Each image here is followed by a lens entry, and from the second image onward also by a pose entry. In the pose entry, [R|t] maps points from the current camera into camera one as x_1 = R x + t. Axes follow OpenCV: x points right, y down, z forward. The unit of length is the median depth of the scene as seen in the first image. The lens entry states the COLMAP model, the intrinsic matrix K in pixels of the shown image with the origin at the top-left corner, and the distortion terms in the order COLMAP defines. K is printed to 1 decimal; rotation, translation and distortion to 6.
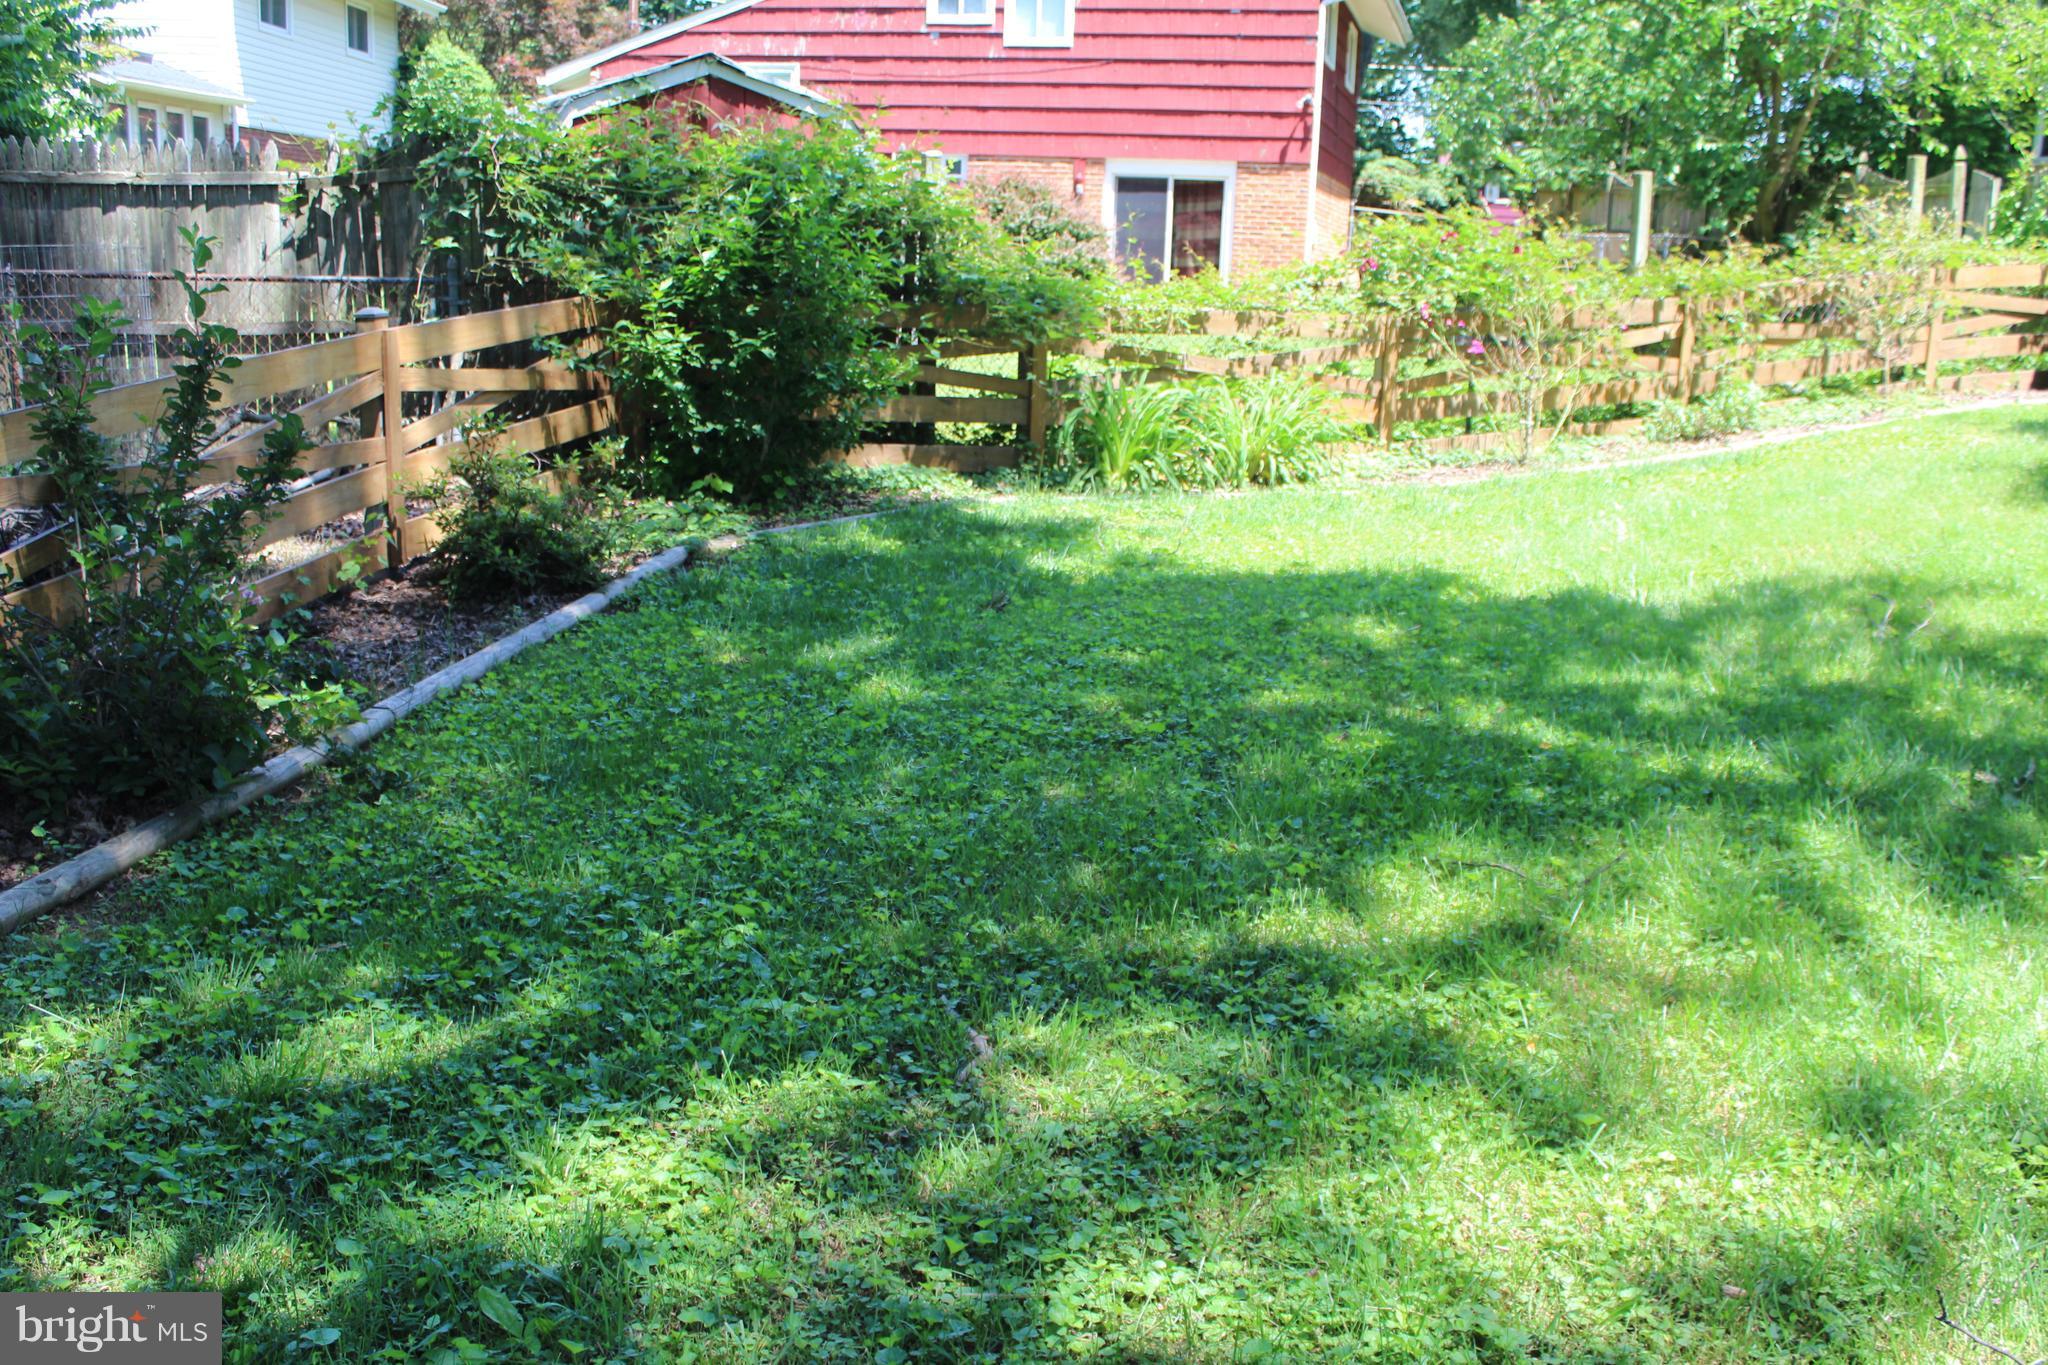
lens RADIAL K [[1878.5, 0, 1024.0], [0, 1878.5, 682.5], [0, 0, 1]] dist [-0.056388, 0.000490]
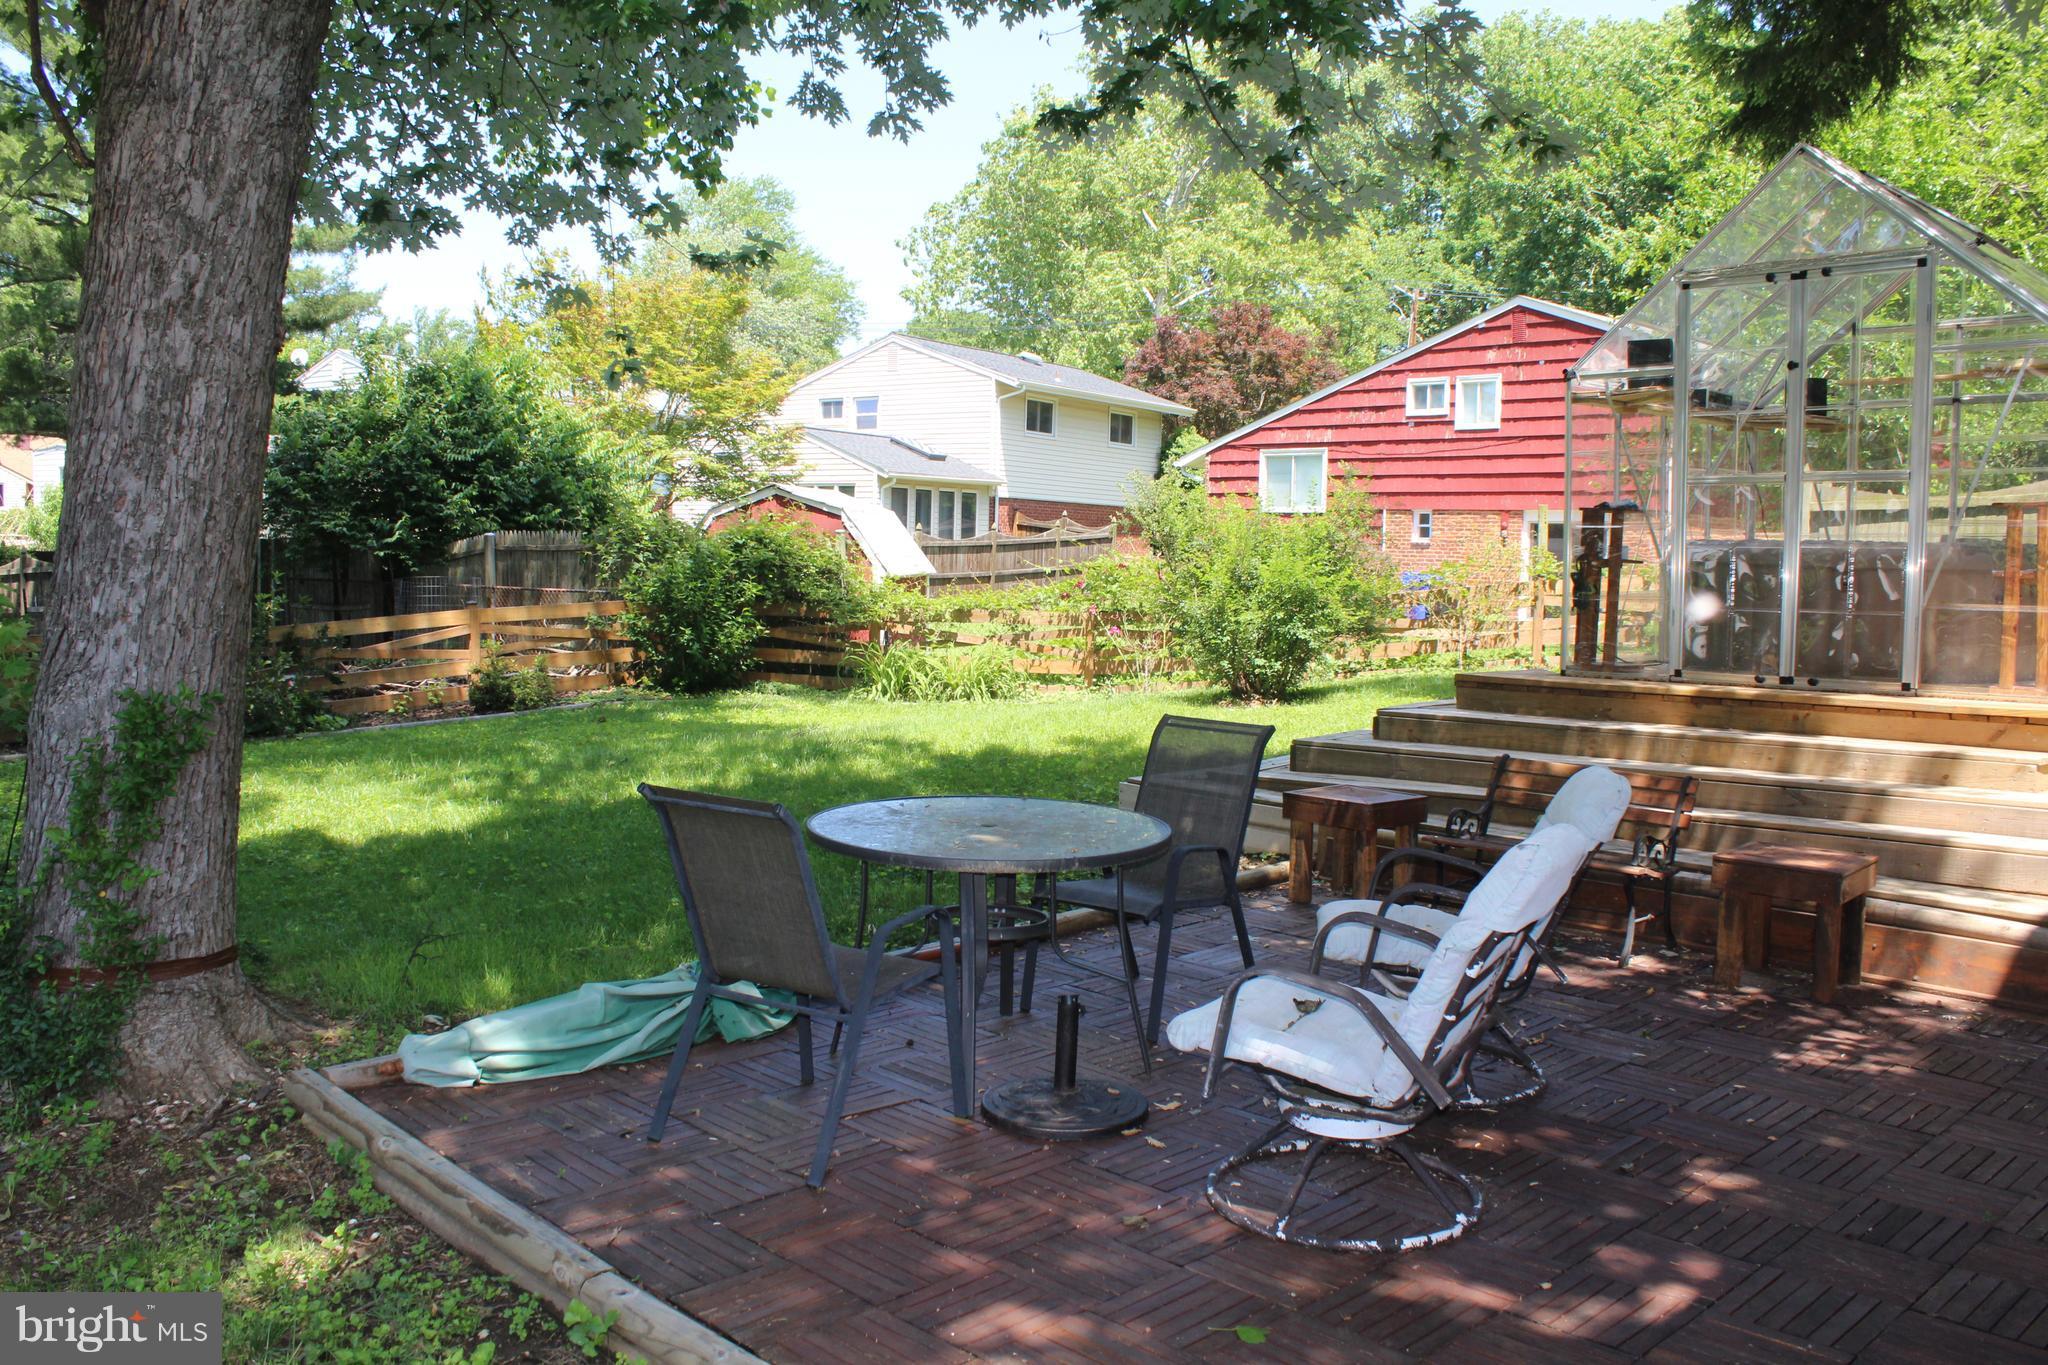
lens RADIAL K [[1878.5, 0, 1024.0], [0, 1878.5, 682.5], [0, 0, 1]] dist [-0.056388, 0.000490]
pose [[0.777251, 0.038530, -0.628010, 0.598786], [-0.146426, 0.981795, -0.120986, 0.045411], [0.611915, 0.185994, 0.768743, -0.190409]]
